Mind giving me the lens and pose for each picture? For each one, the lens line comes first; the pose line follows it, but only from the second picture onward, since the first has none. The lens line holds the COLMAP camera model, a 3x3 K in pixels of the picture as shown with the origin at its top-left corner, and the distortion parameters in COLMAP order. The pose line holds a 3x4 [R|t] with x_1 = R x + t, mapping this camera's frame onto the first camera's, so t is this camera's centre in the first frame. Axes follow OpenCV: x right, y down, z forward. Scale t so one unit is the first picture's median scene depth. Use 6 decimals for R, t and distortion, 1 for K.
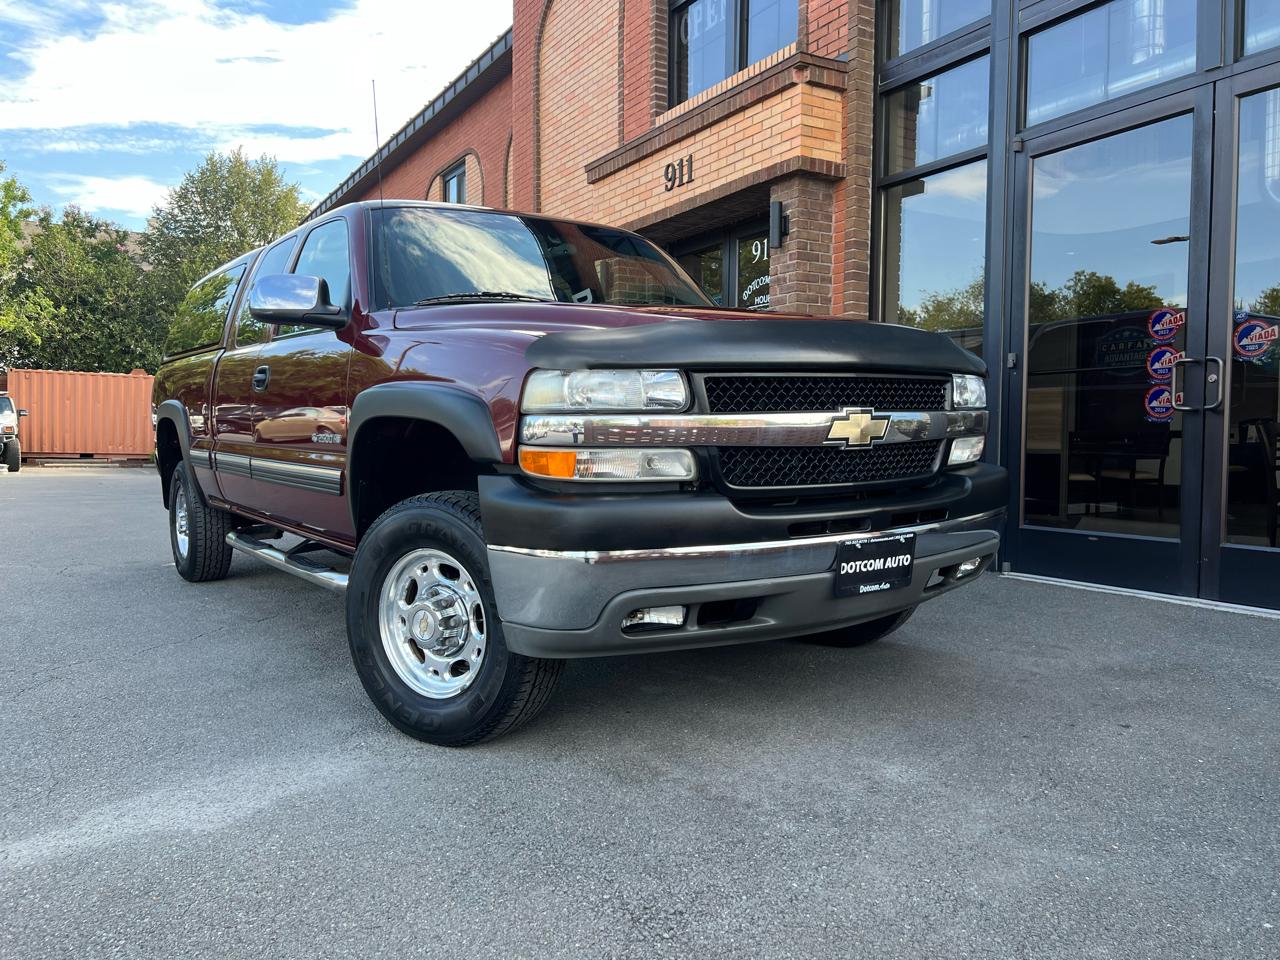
lens RADIAL K [[962.8, 0, 631.1], [0, 962.8, 474.5], [0, 0, 1]] dist [0.045747, -0.050017]
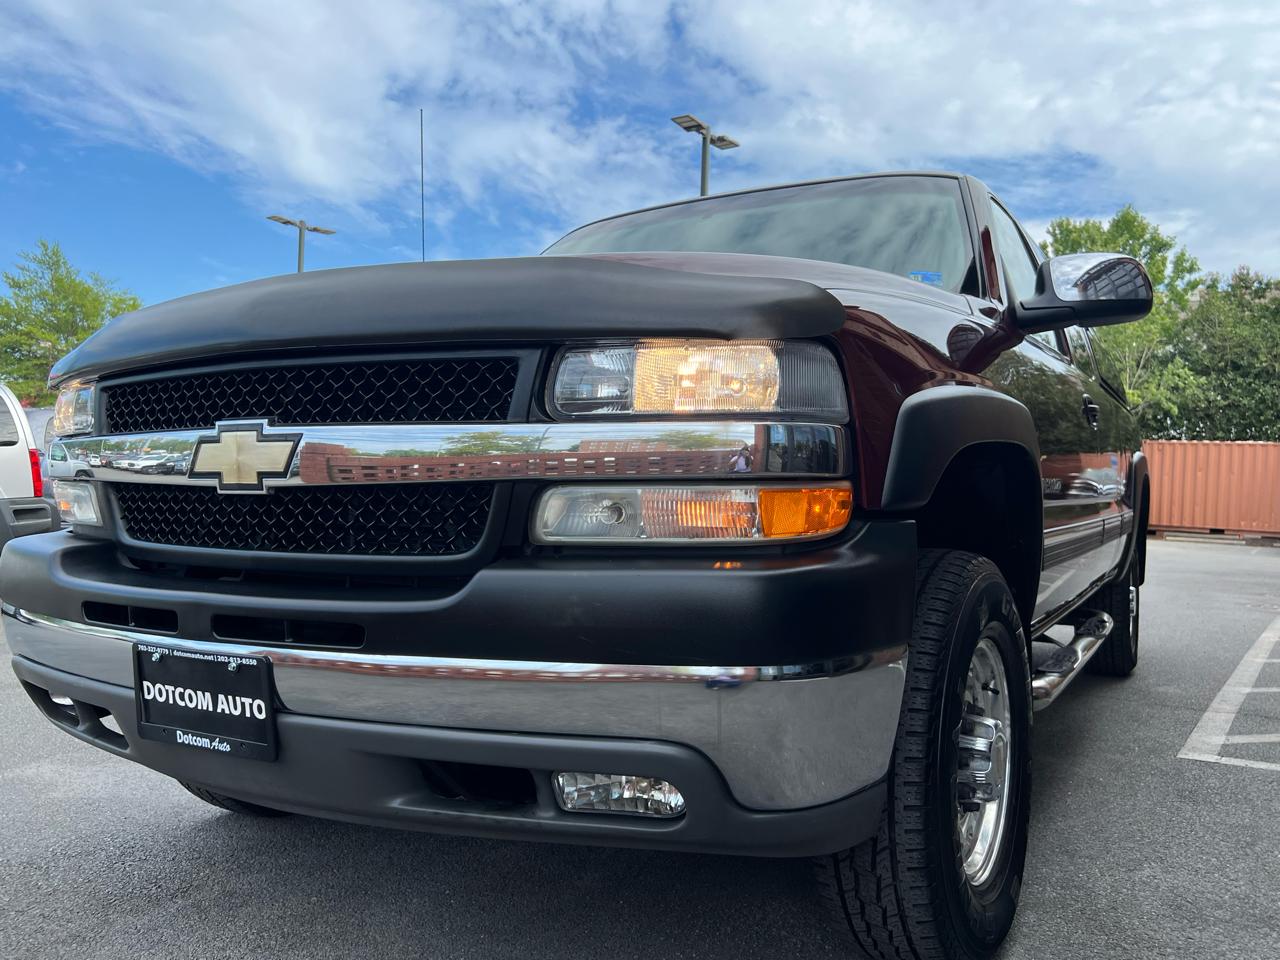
lens RADIAL K [[1006.0, 0, 640.0], [0, 1006.0, 480.0], [0, 0, 1]] dist [0.007594, 0.003484]
pose [[0.423981, -0.000439, -0.905671, 0.360687], [-0.064218, 0.997468, -0.030546, -0.012884], [0.903392, 0.071111, 0.422879, 0.396589]]
